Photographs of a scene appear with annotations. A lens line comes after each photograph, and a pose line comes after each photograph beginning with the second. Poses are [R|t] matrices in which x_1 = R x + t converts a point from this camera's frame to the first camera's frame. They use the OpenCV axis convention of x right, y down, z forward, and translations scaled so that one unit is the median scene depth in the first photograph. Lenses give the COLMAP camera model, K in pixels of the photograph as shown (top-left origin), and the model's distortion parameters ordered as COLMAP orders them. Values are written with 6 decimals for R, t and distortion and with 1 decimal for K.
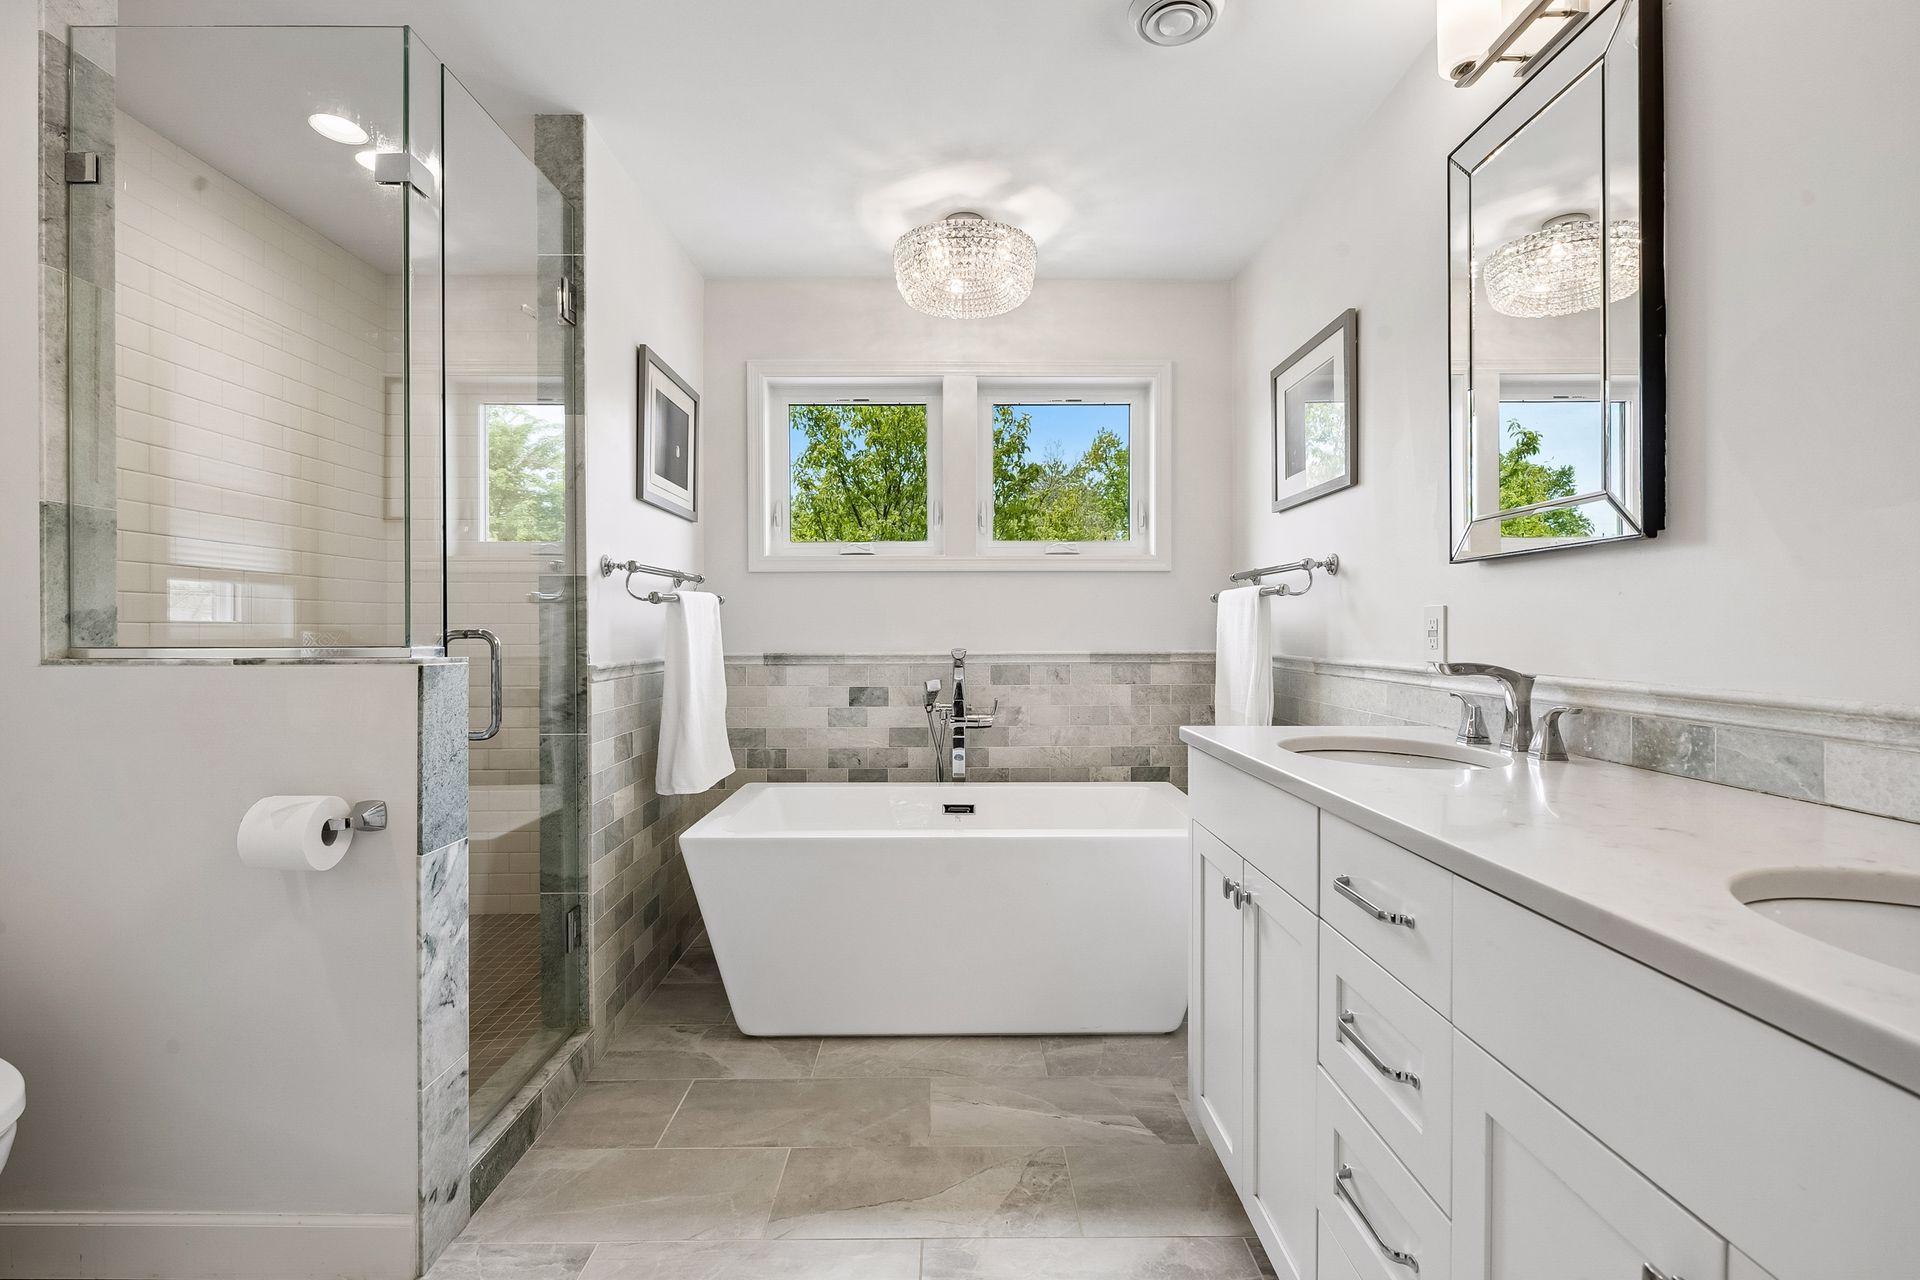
lens RADIAL K [[911.0, 0, 952.4], [0, 911.0, 638.6], [0, 0, 1]] dist [-0.000251, 0.000005]
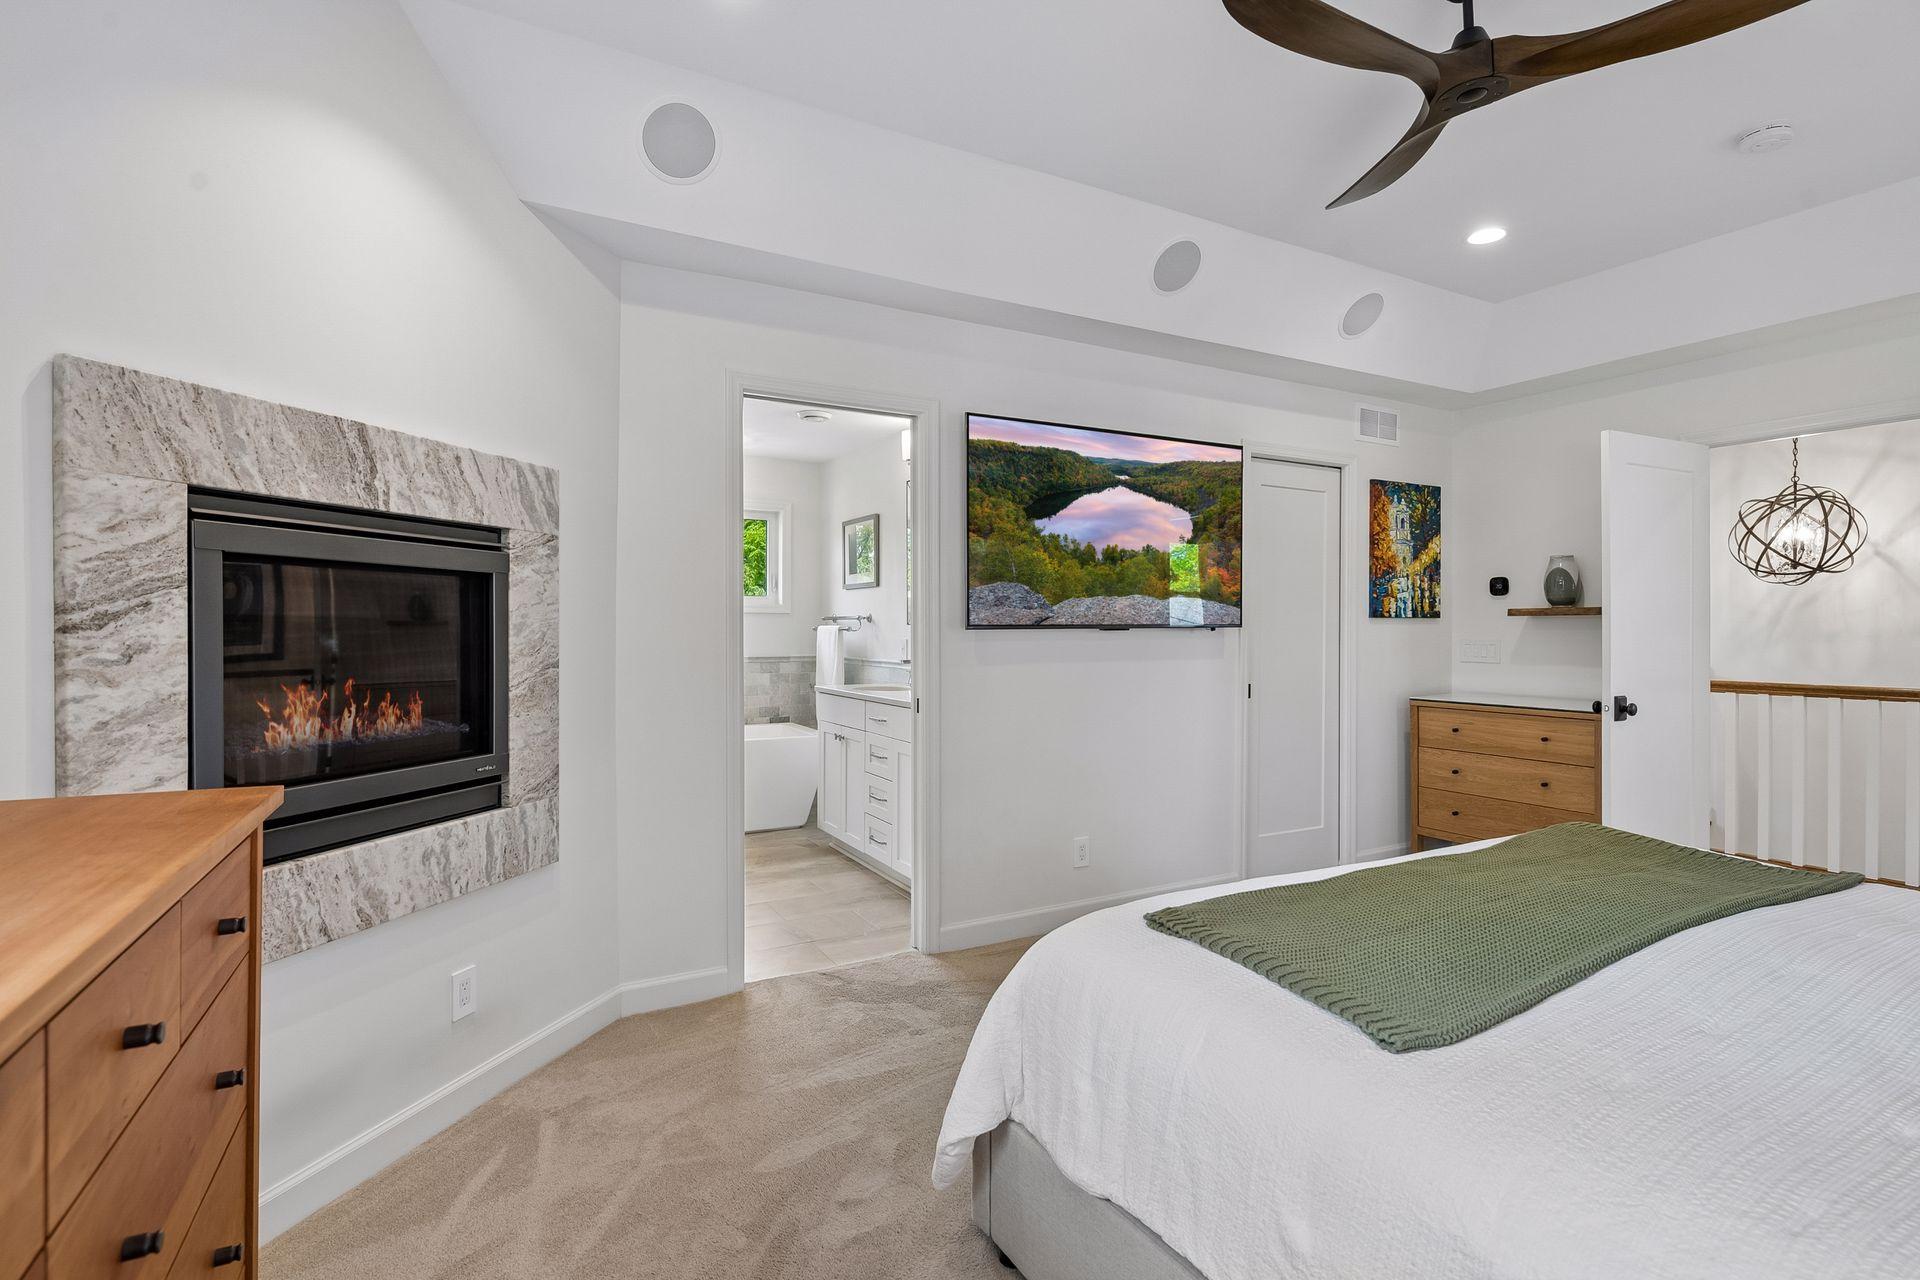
lens RADIAL K [[911.0, 0, 959.9], [0, 911.0, 639.6], [0, 0, 1]] dist [-0.000251, 0.000005]
pose [[0.880730, 0.000547, 0.473618, -0.411375], [-0.000966, 0.999999, 0.000641, -0.024435], [-0.473618, -0.001022, 0.880730, -0.991287]]
